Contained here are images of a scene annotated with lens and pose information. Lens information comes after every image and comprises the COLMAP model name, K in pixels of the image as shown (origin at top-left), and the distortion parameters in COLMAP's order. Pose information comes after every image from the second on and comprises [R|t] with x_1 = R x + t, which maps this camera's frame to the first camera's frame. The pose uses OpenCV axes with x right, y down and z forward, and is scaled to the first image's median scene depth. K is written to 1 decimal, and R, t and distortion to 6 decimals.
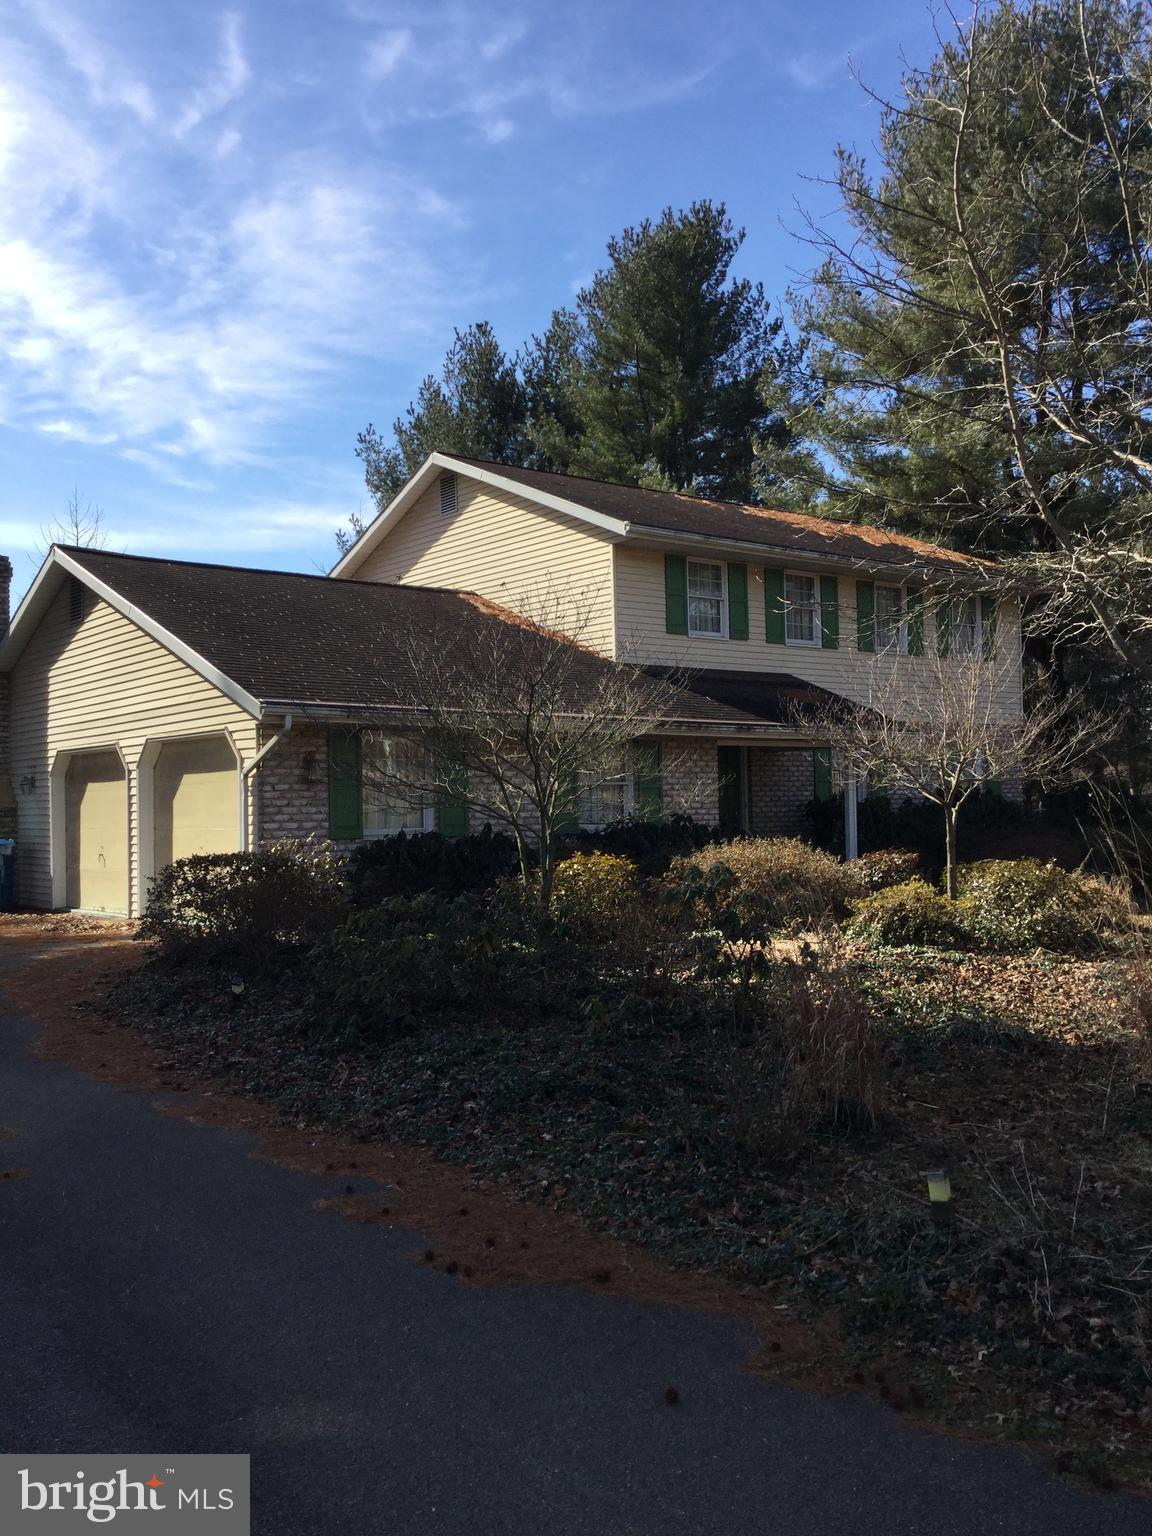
lens RADIAL K [[1317.5, 0, 571.8], [0, 1317.5, 761.0], [0, 0, 1]] dist [0.102077, 0.001256]
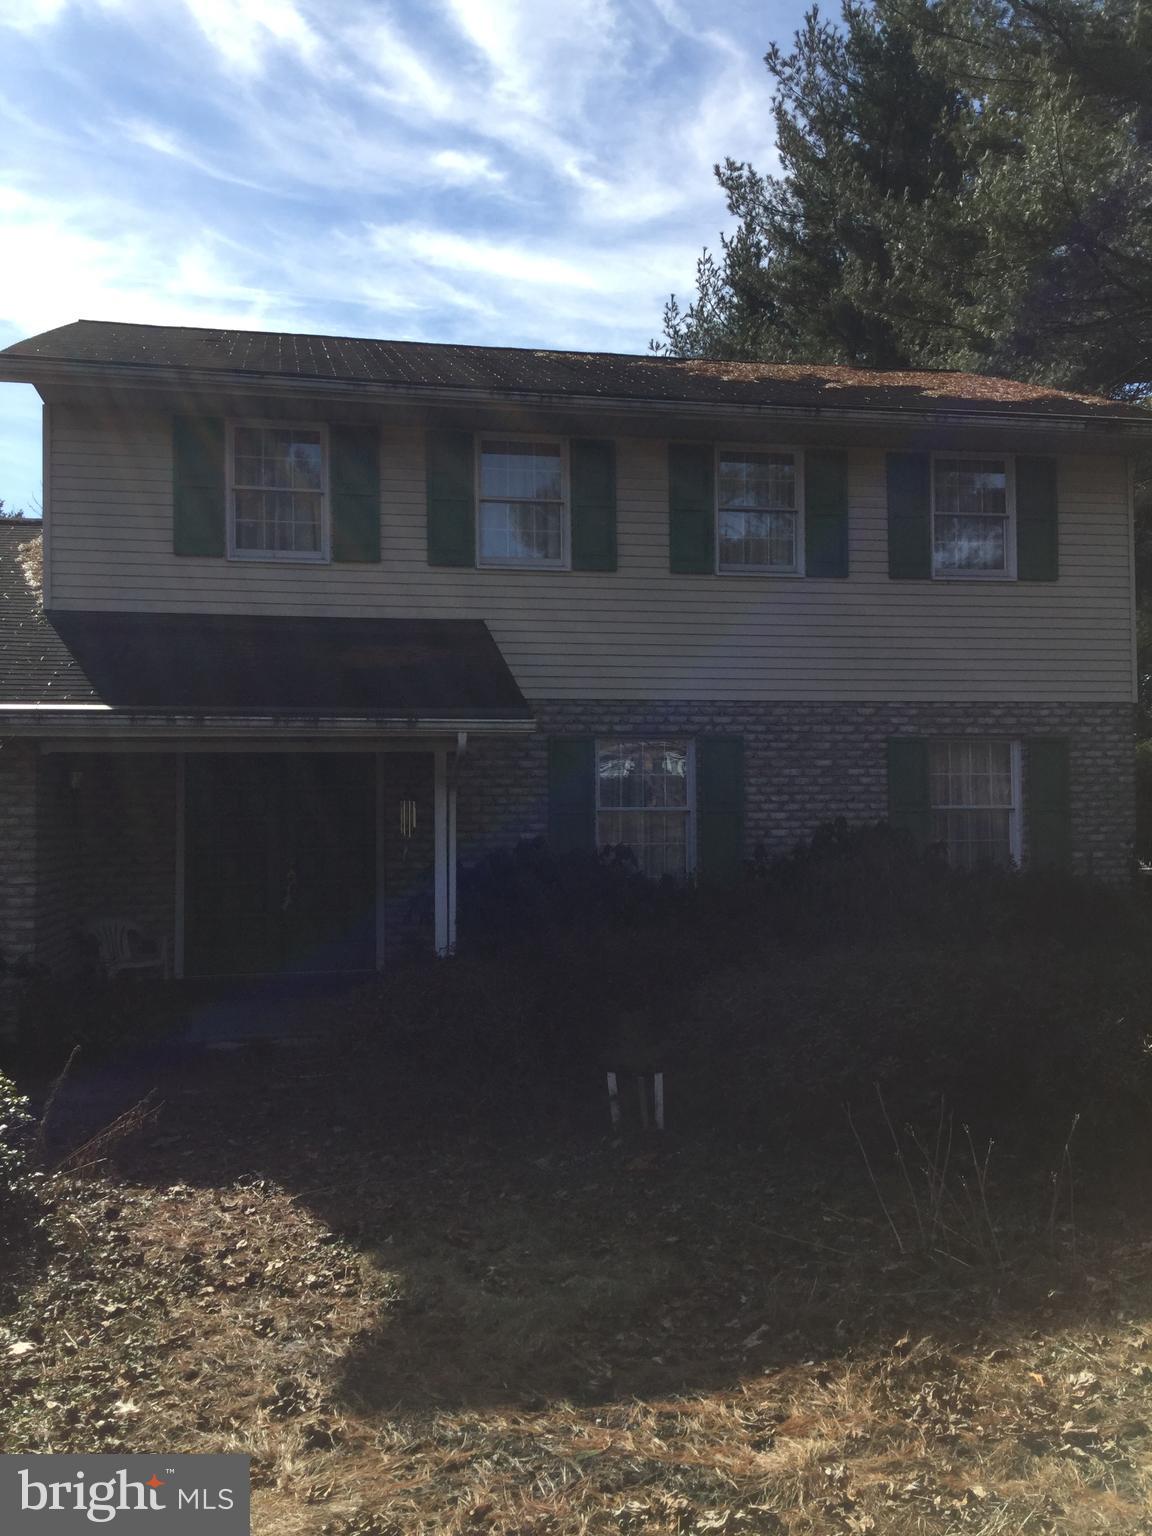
lens RADIAL K [[1371.4, 0, 576.0], [0, 1371.4, 768.0], [0, 0, 1]] dist [0.112208, -0.150375]
pose [[0.882512, -0.002088, -0.470285, 0.551737], [0.002094, 0.999998, -0.000512, -0.004907], [0.470285, -0.000533, 0.882515, 0.604573]]
